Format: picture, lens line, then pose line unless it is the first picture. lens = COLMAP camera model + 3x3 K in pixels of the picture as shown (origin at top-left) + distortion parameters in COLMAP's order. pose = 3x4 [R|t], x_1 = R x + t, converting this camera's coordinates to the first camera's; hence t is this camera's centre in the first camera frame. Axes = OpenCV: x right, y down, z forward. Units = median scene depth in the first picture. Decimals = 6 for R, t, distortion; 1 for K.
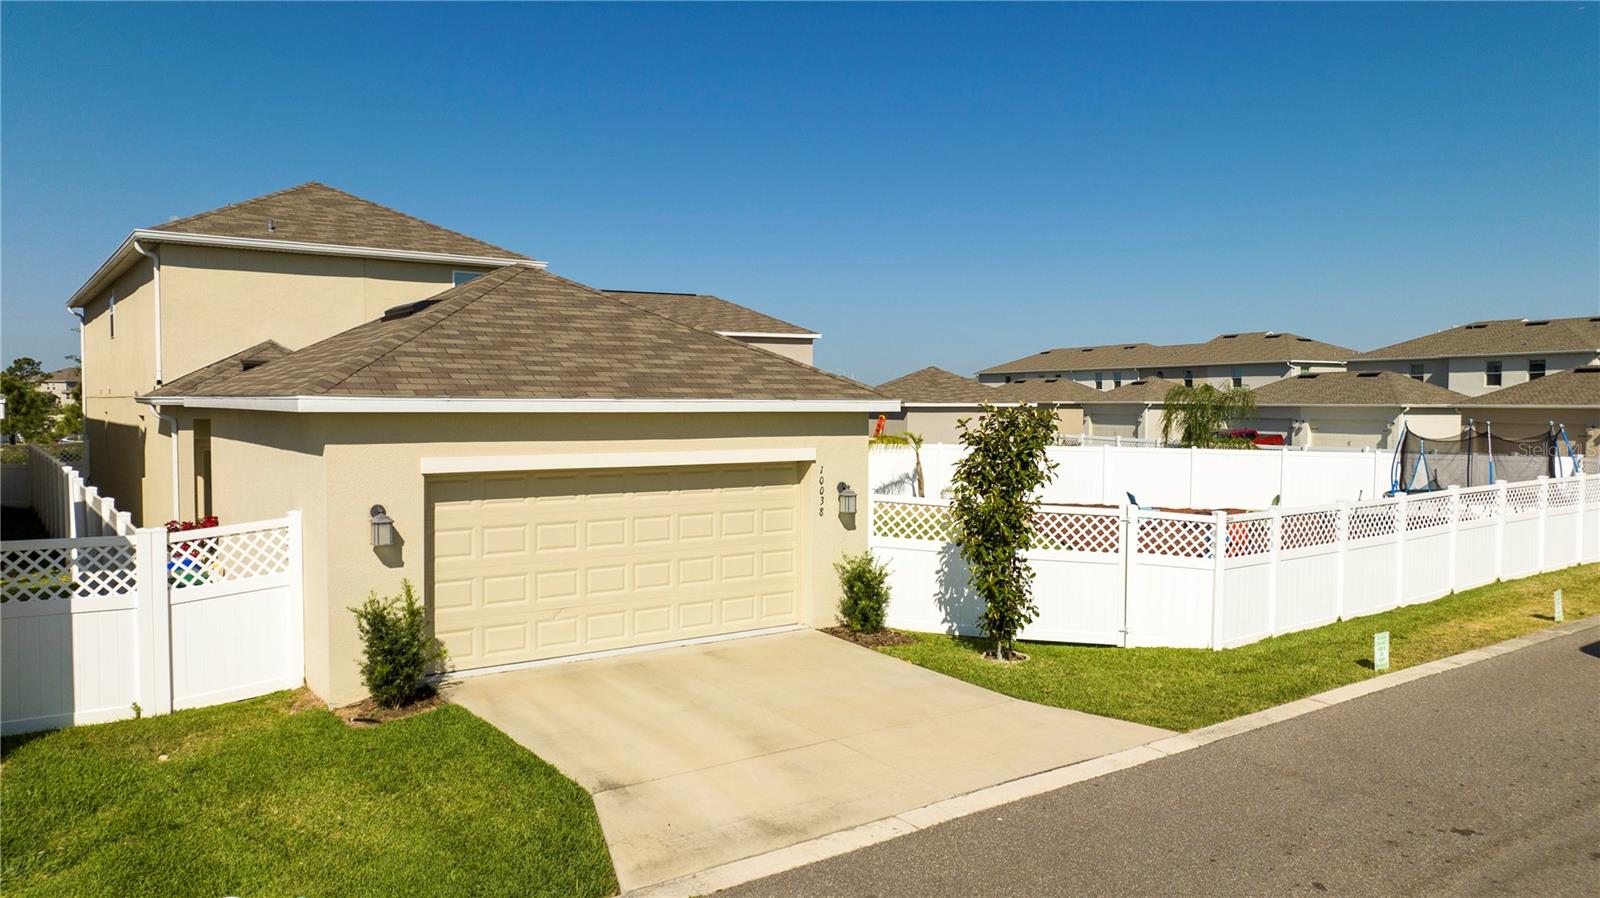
lens RADIAL K [[1125.1, 0, 800.0], [0, 1125.1, 449.0], [0, 0, 1]] dist [-0.030074, 0.025854]
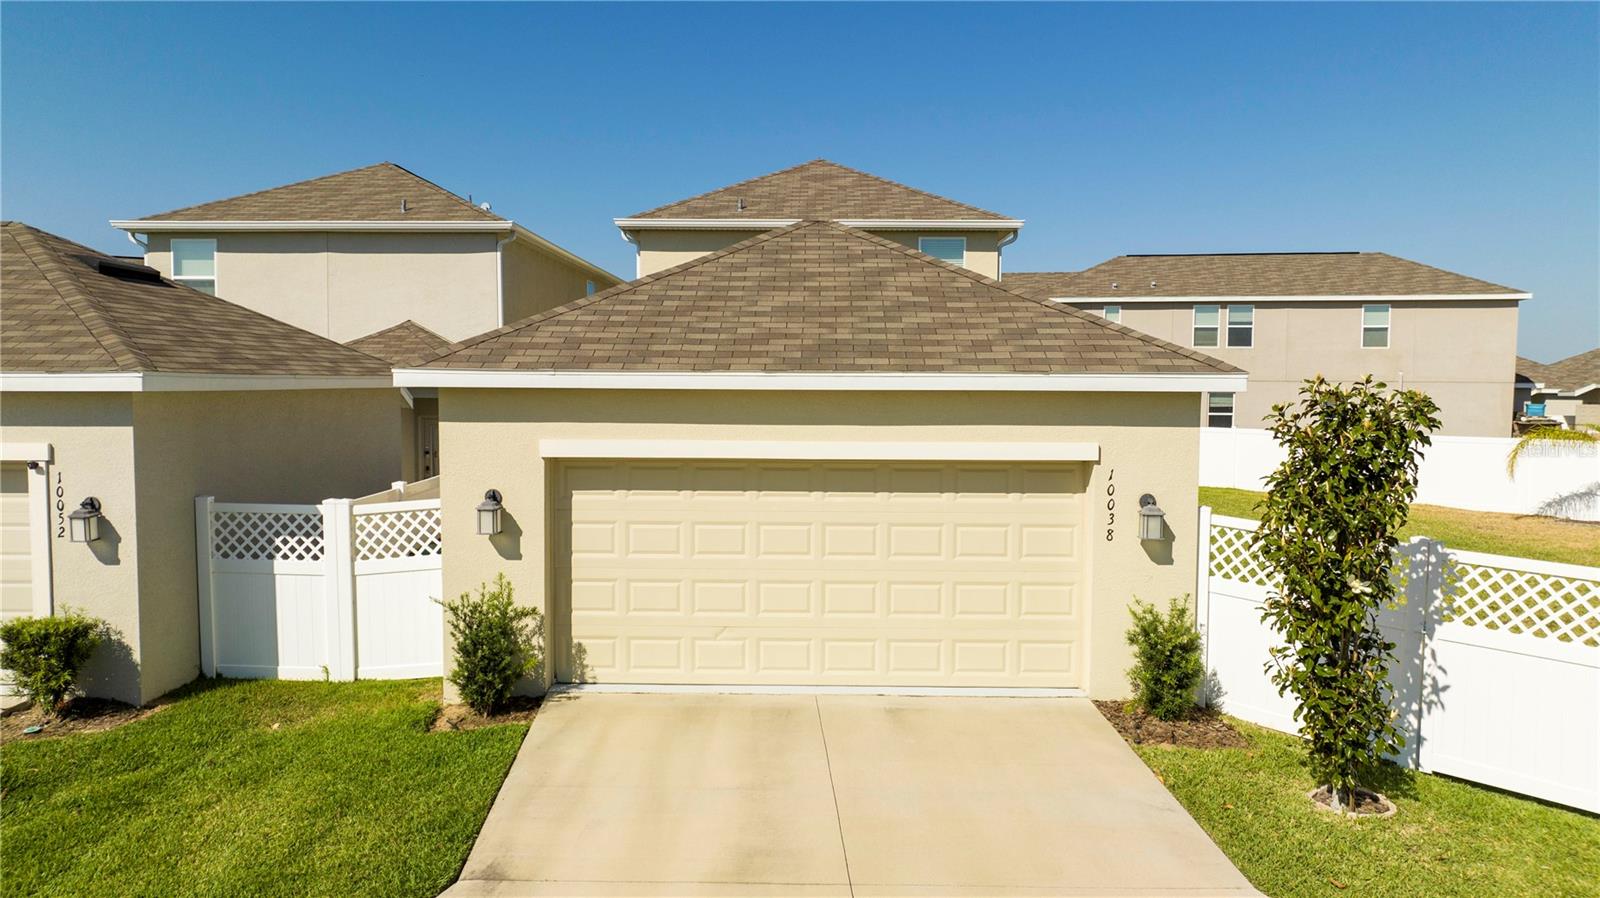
lens RADIAL K [[1125.1, 0, 800.0], [0, 1125.1, 449.0], [0, 0, 1]] dist [-0.030074, 0.025854]
pose [[0.795160, 0.037251, -0.605254, 0.367647], [-0.026987, 0.999296, 0.026048, -0.013337], [0.605799, -0.004378, 0.795606, 0.422857]]
